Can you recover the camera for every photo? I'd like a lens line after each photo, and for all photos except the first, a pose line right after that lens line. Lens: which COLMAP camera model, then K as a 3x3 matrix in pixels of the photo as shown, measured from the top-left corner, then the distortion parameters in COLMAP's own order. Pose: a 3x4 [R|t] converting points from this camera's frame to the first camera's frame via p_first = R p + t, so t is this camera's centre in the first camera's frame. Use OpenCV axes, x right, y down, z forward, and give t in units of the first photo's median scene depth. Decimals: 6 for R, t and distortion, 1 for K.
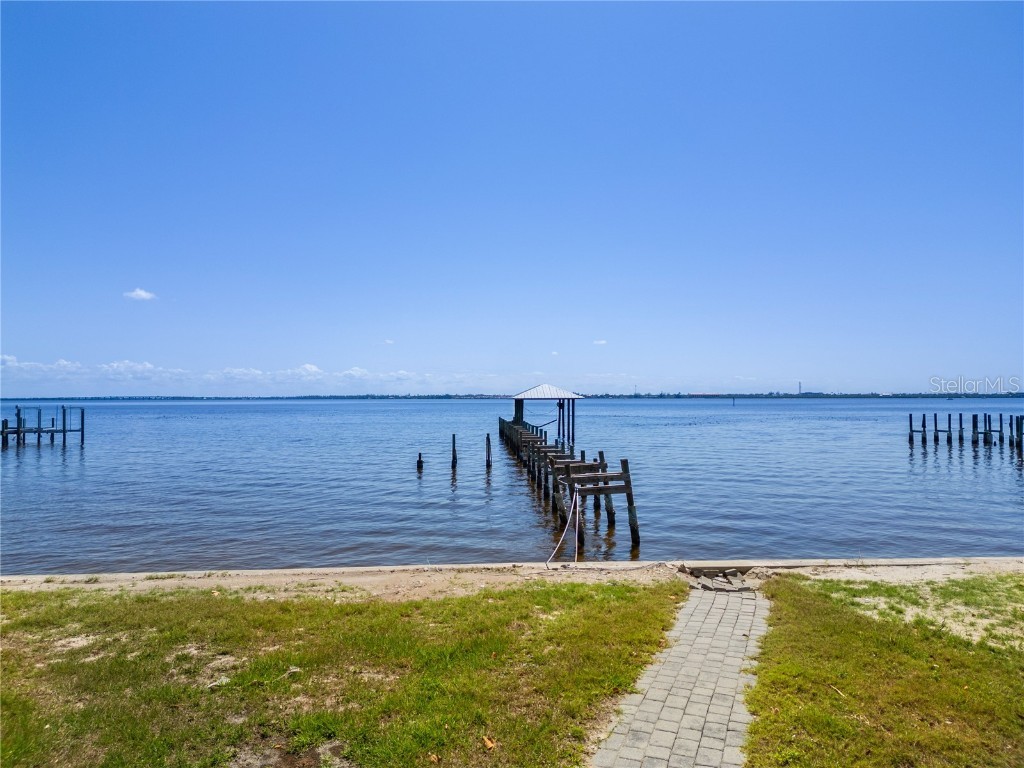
lens RADIAL K [[712.2, 0, 512.0], [0, 712.2, 384.0], [0, 0, 1]] dist [0.083584, -0.083112]
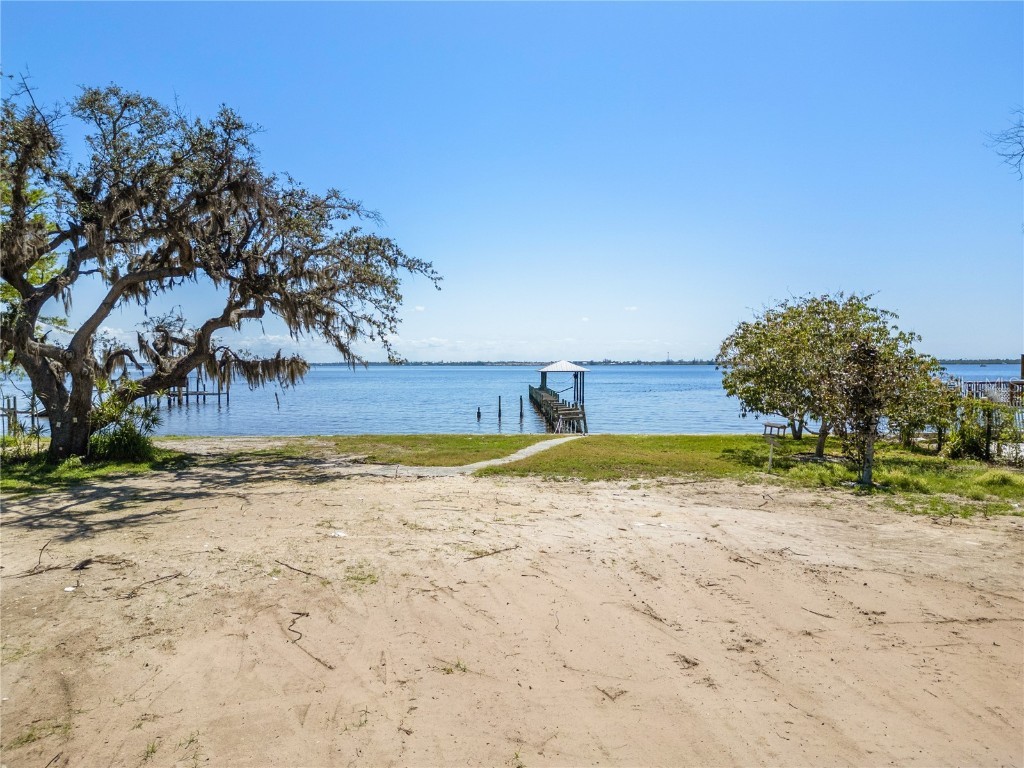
lens RADIAL K [[712.2, 0, 512.0], [0, 712.2, 384.0], [0, 0, 1]] dist [0.083584, -0.083112]
pose [[0.999028, 0.001990, -0.044038, 0.009172], [0.000081, 0.998896, 0.046976, -0.017410], [0.044083, -0.046934, 0.997925, -0.335187]]
